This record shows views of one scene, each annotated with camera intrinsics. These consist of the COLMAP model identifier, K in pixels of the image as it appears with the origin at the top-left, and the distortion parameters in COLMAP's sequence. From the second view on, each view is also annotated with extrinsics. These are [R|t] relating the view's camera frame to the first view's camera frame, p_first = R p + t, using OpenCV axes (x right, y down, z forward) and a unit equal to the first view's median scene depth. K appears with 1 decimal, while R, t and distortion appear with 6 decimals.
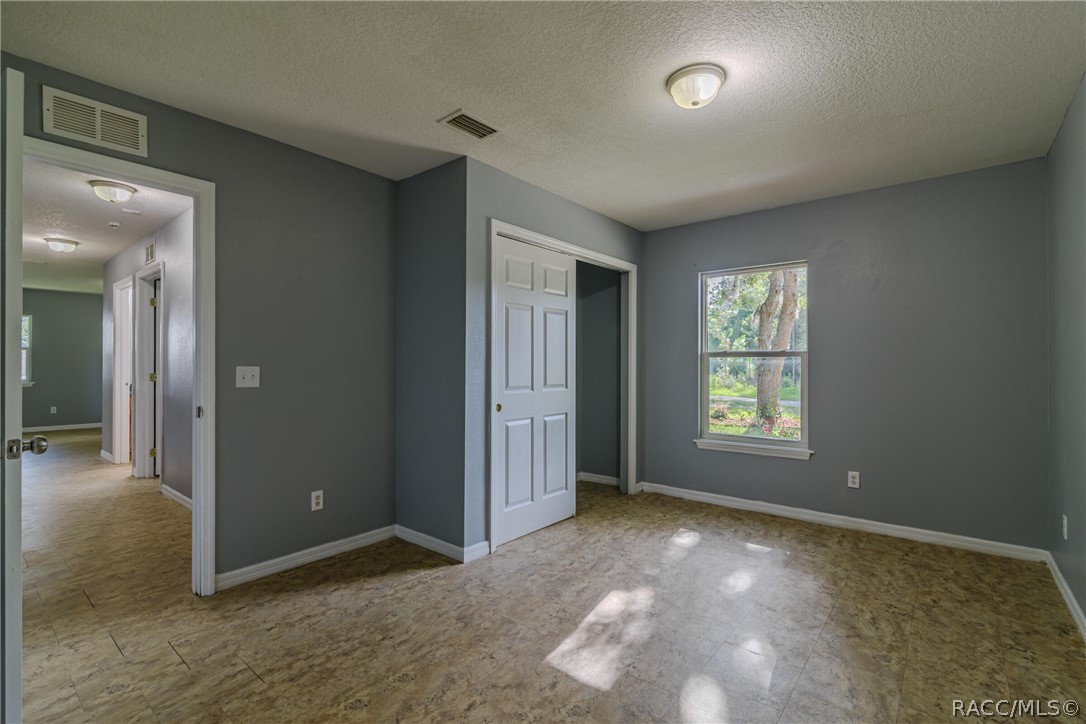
lens RADIAL K [[497.0, 0, 538.5], [0, 497.0, 362.1], [0, 0, 1]] dist [-0.000860, -0.000659]
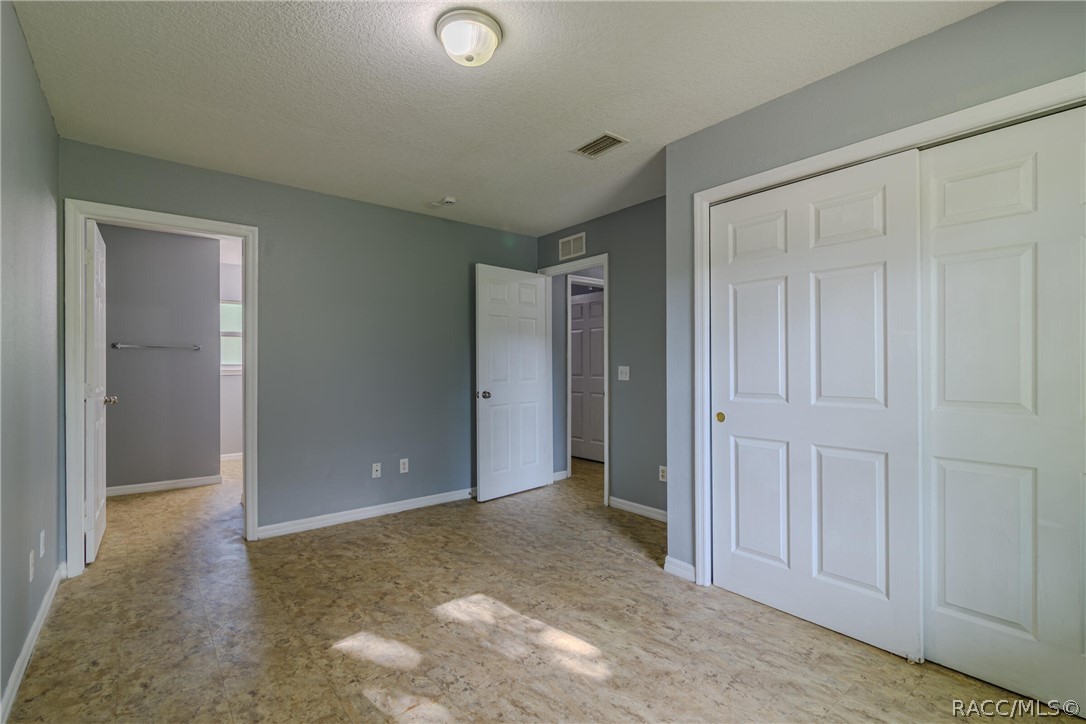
lens RADIAL K [[497.0, 0, 544.3], [0, 497.0, 362.3], [0, 0, 1]] dist [-0.000860, -0.000659]
pose [[-0.198337, -0.007027, -0.980109, 0.968128], [0.009950, 0.999908, -0.009182, 0.008943], [0.980083, -0.011573, -0.198249, 1.107512]]
